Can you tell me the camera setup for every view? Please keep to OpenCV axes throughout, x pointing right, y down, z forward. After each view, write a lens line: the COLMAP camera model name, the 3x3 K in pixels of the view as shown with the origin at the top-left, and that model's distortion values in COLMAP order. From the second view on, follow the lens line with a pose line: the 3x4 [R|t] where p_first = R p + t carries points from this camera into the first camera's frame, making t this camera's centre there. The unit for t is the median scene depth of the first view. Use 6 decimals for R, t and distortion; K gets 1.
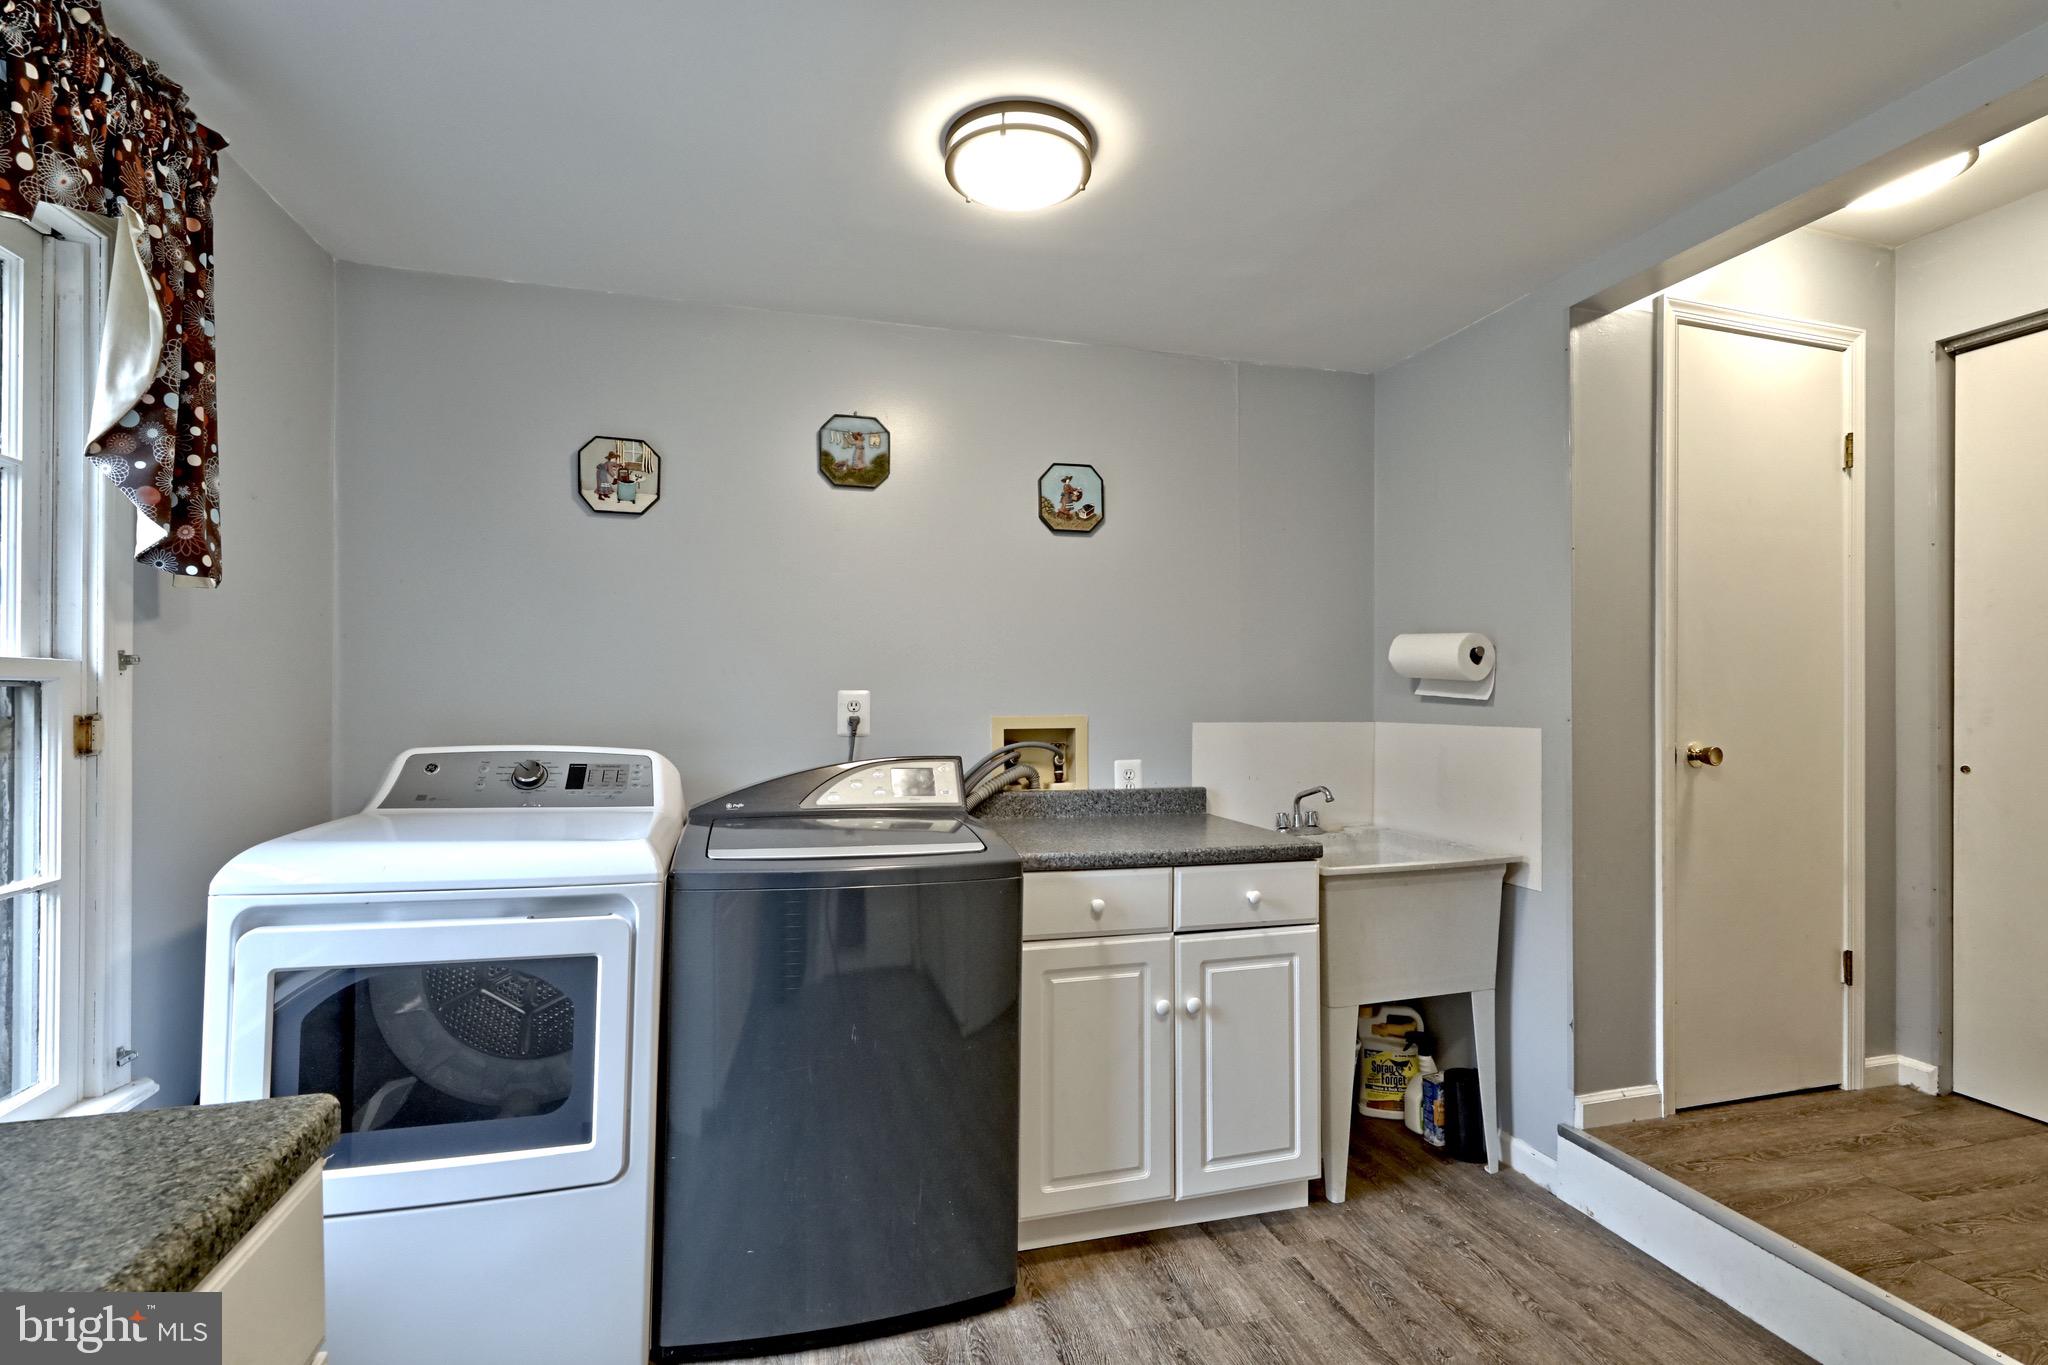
lens RADIAL K [[919.7, 0, 1018.6], [0, 919.7, 680.9], [0, 0, 1]] dist [0.000297, 0.000275]
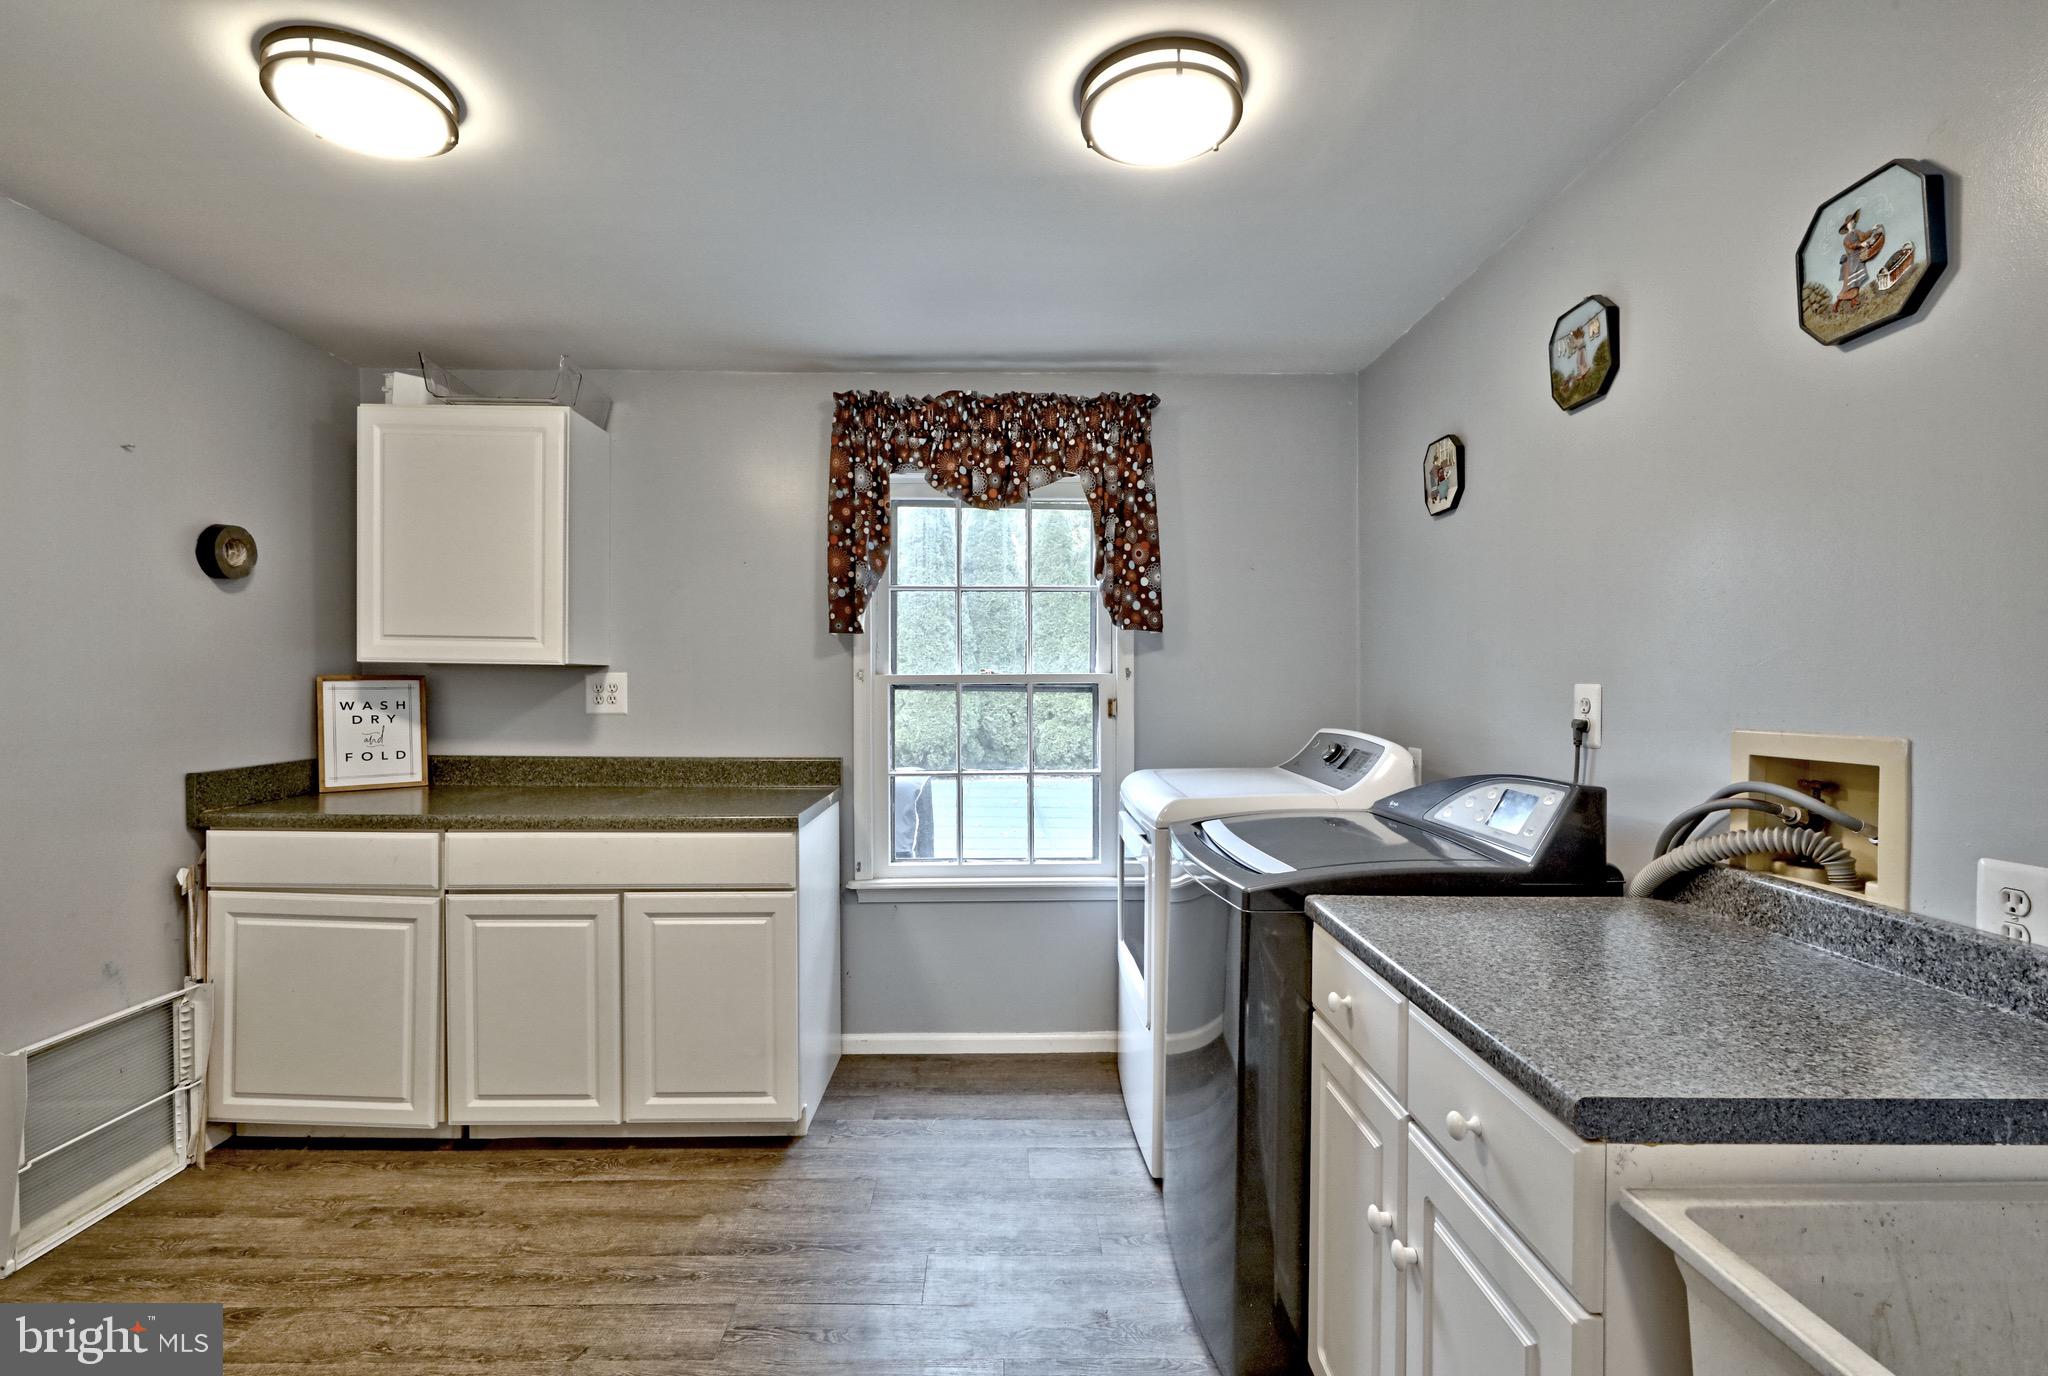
lens RADIAL K [[922.9, 0, 1017.9], [0, 922.9, 695.6], [0, 0, 1]] dist [0.000578, -0.001225]
pose [[-0.252668, 0.006223, -0.967533, 0.636794], [0.012169, 0.999921, 0.003253, 0.011144], [0.967477, -0.010952, -0.252724, 0.749152]]
